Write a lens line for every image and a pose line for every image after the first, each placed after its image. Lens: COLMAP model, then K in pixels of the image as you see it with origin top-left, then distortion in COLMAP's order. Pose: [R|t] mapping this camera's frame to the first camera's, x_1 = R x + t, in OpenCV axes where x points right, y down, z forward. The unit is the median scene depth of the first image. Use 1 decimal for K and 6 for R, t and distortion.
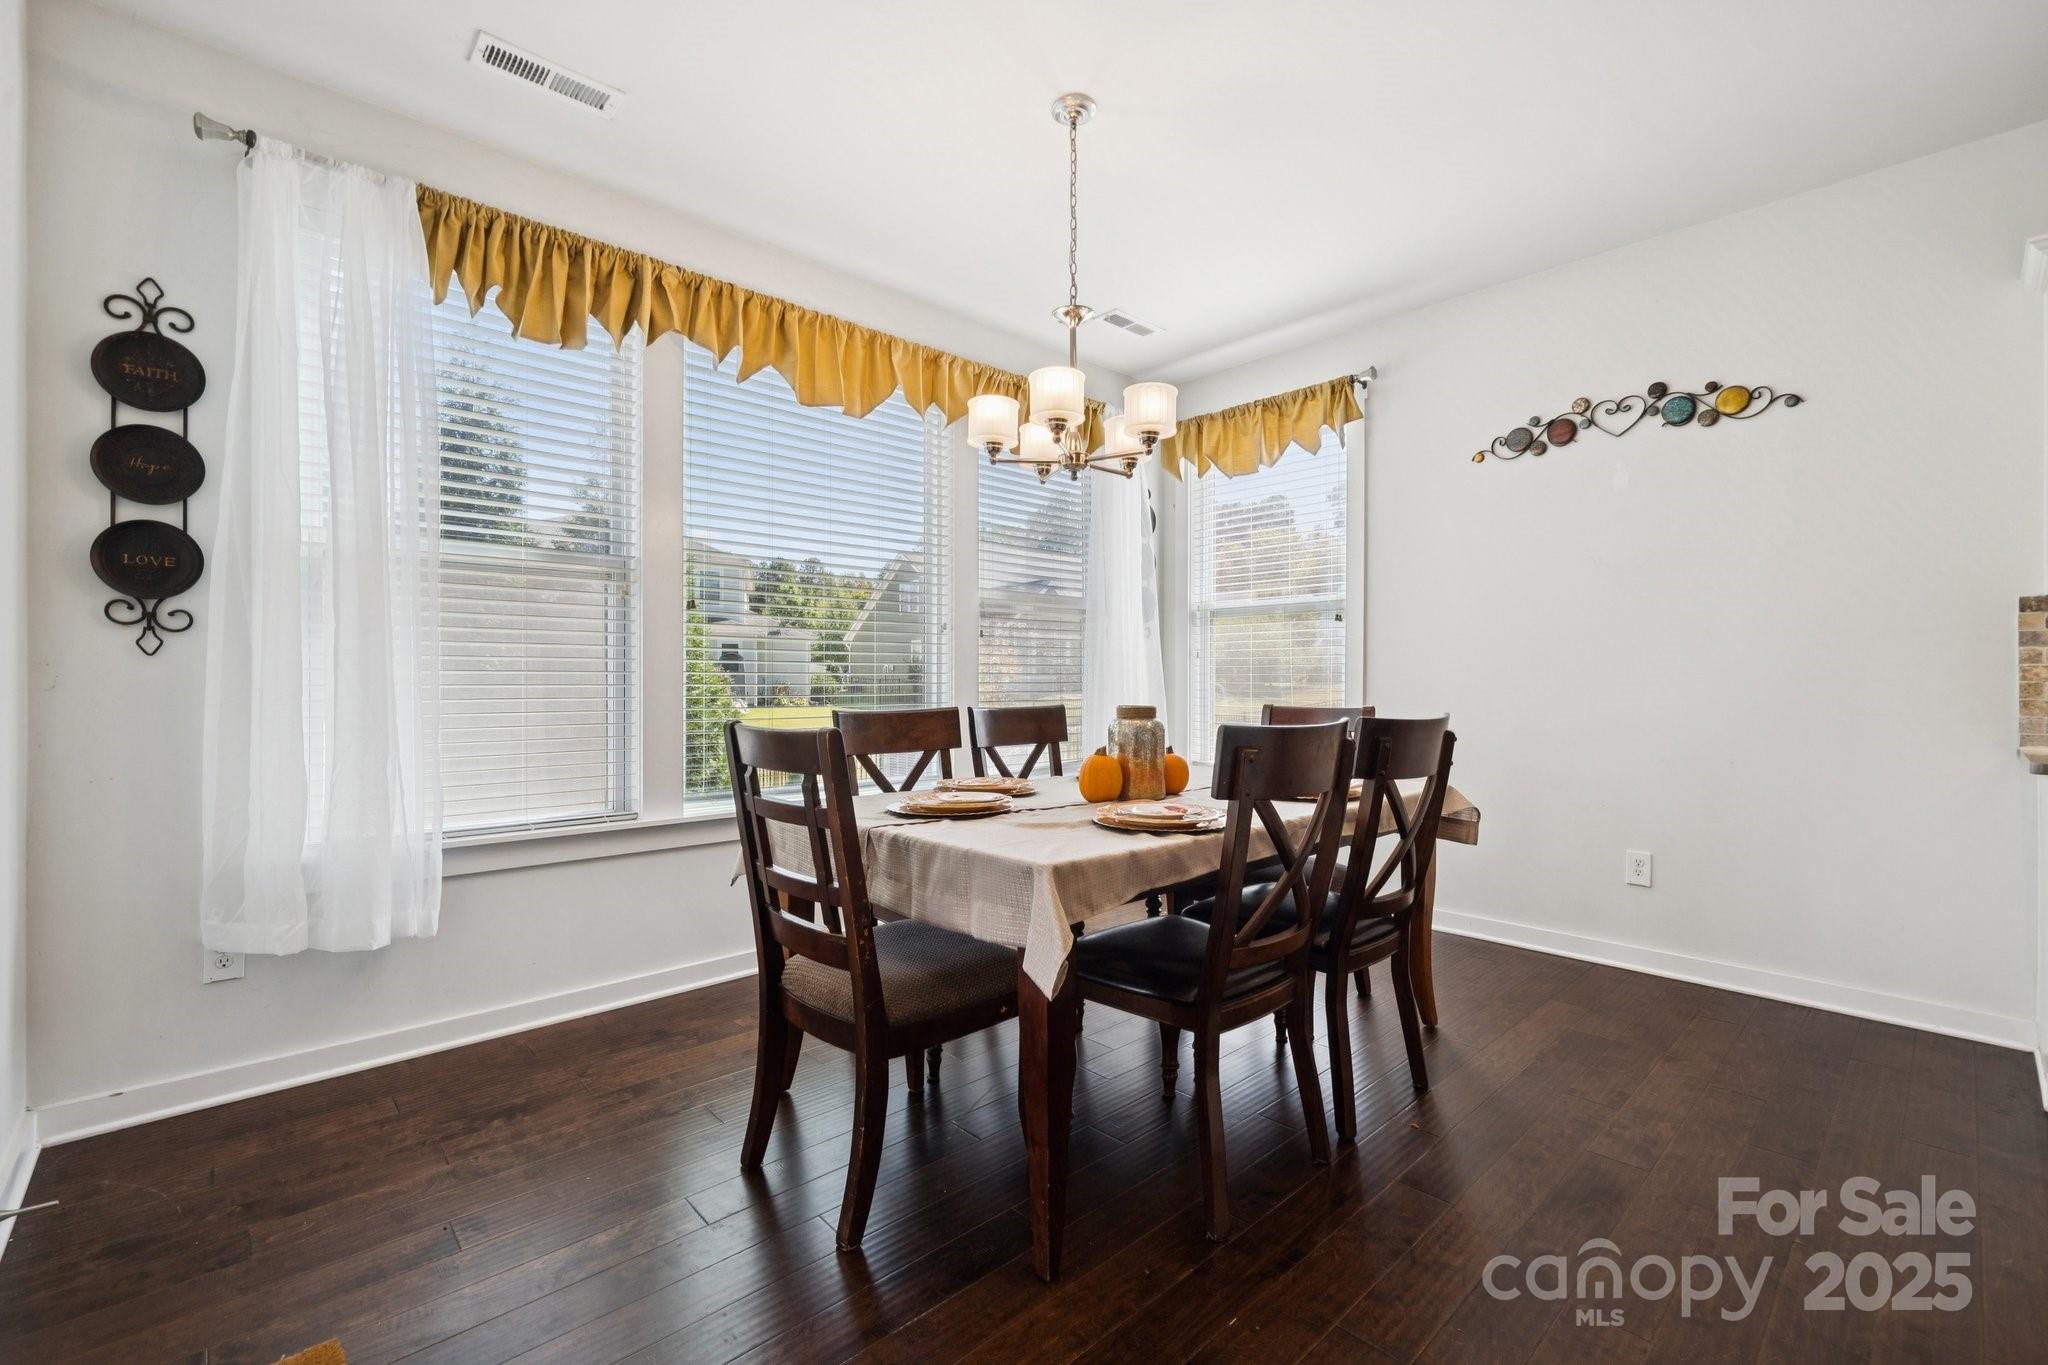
lens RADIAL K [[878.8, 0, 1037.0], [0, 878.8, 677.6], [0, 0, 1]] dist [-0.001010, 0.000110]
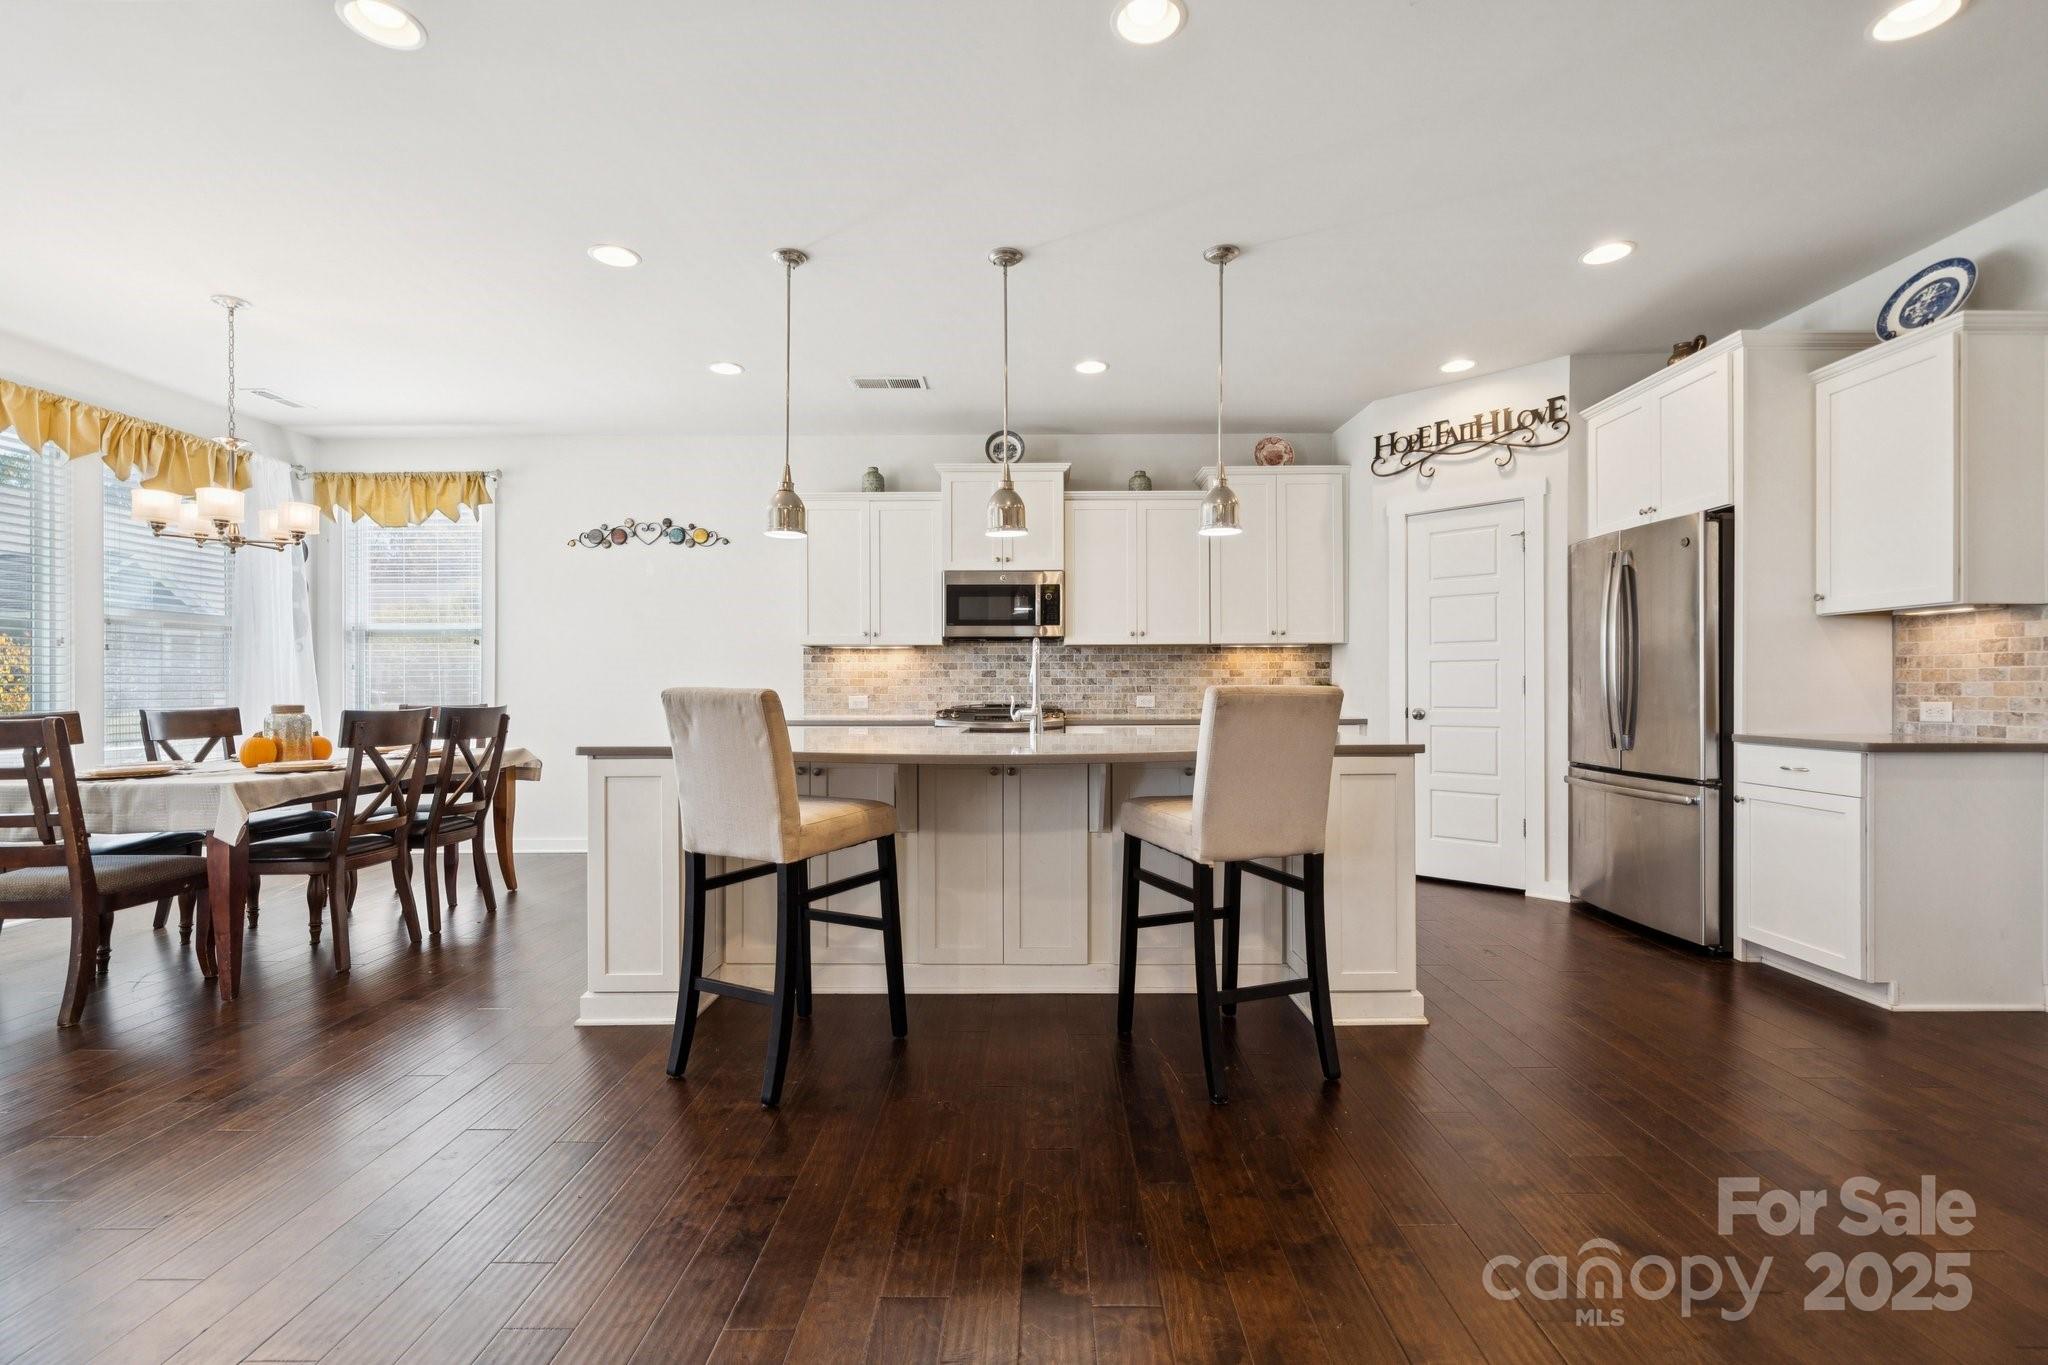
lens RADIAL K [[893.8, 0, 1034.2], [0, 893.8, 685.1], [0, 0, 1]] dist [-0.001846, 0.000278]
pose [[0.689221, -0.004116, 0.724540, -0.086824], [0.003416, 0.999991, 0.002432, -0.001245], [-0.724543, 0.000798, 0.689229, -0.747735]]
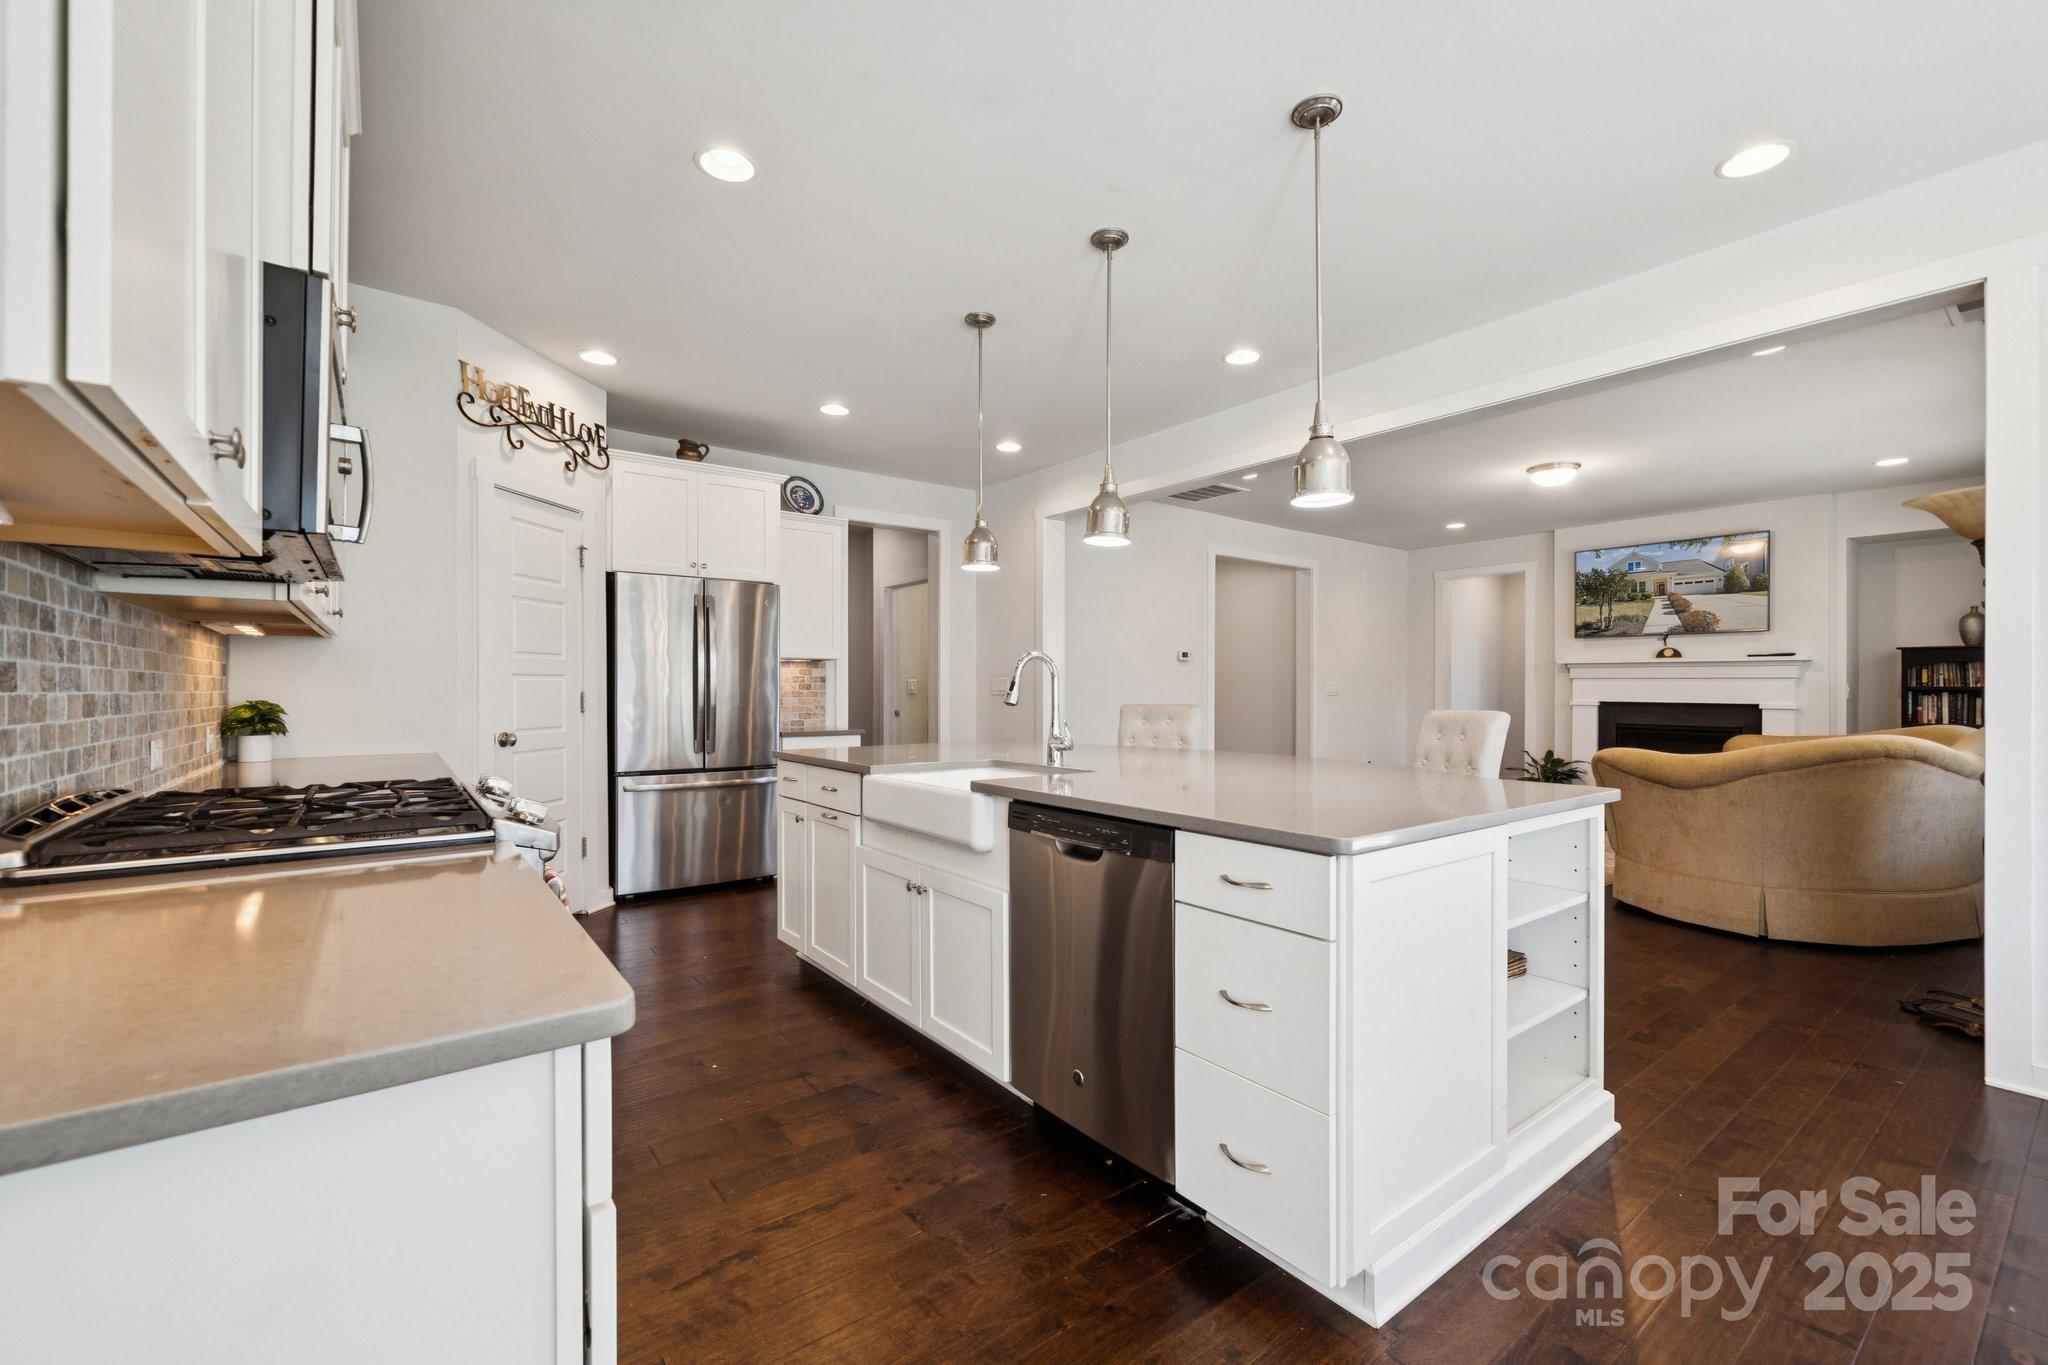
lens RADIAL K [[845.9, 0, 1015.8], [0, 845.9, 677.5], [0, 0, 1]] dist [0.002063, 0.000200]
pose [[-0.992250, -0.016938, 0.123097, 0.600493], [-0.018112, 0.999801, -0.008418, -0.033150], [-0.122930, -0.010583, -0.992359, 0.807173]]
